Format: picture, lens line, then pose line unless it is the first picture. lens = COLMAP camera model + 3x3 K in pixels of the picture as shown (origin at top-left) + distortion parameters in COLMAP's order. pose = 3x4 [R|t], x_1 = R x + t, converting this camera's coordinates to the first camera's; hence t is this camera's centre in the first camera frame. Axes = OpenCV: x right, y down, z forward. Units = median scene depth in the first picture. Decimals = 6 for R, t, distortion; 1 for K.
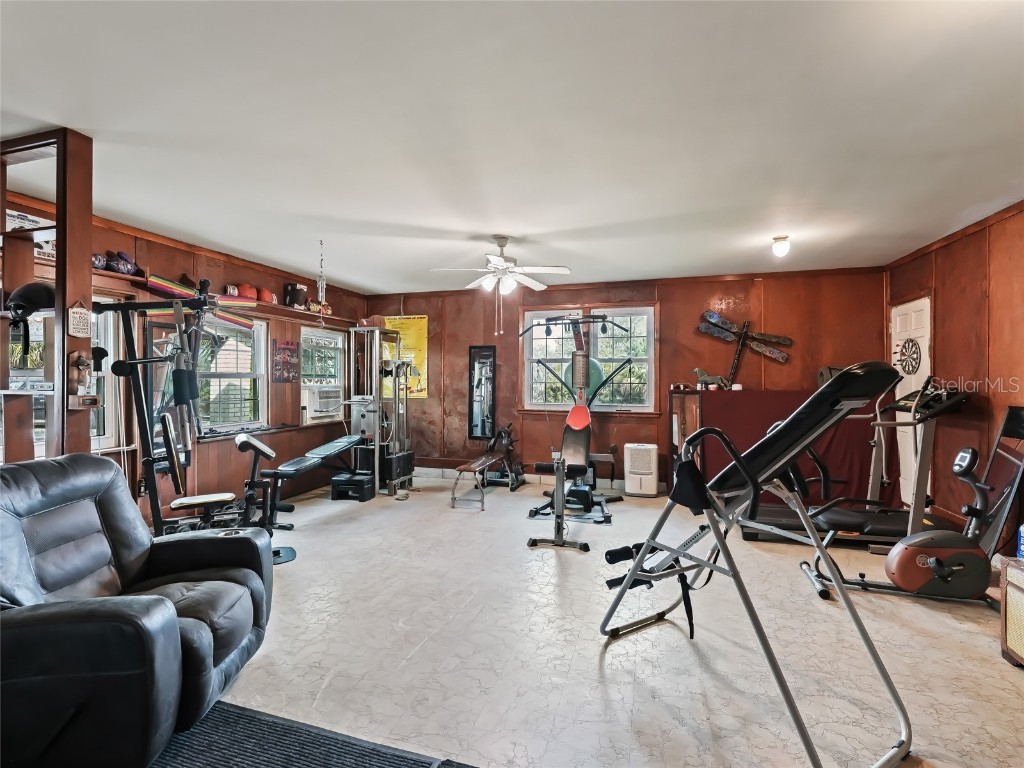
lens RADIAL K [[474.1, 0, 516.1], [0, 474.1, 388.1], [0, 0, 1]] dist [0.008370, -0.000936]
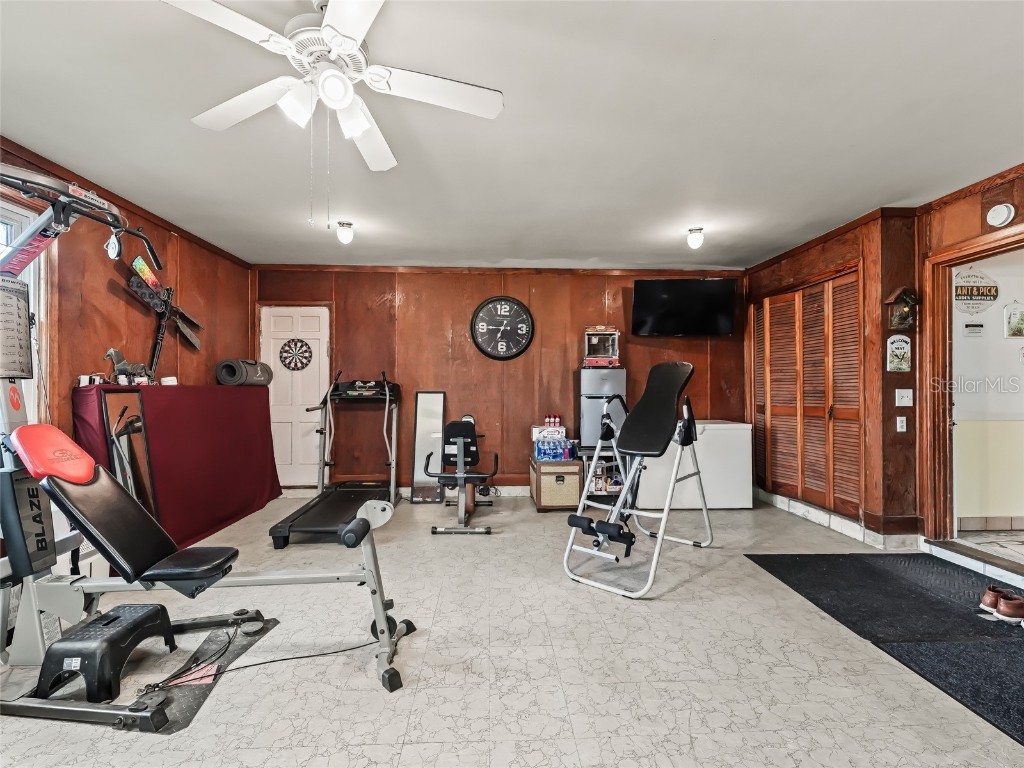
lens RADIAL K [[474.1, 0, 516.1], [0, 474.1, 388.1], [0, 0, 1]] dist [0.008370, -0.000936]
pose [[-0.316977, -0.003617, 0.948426, -0.351663], [0.015339, 0.999842, 0.008940, 0.009408], [-0.948309, 0.017381, -0.316871, 0.748702]]
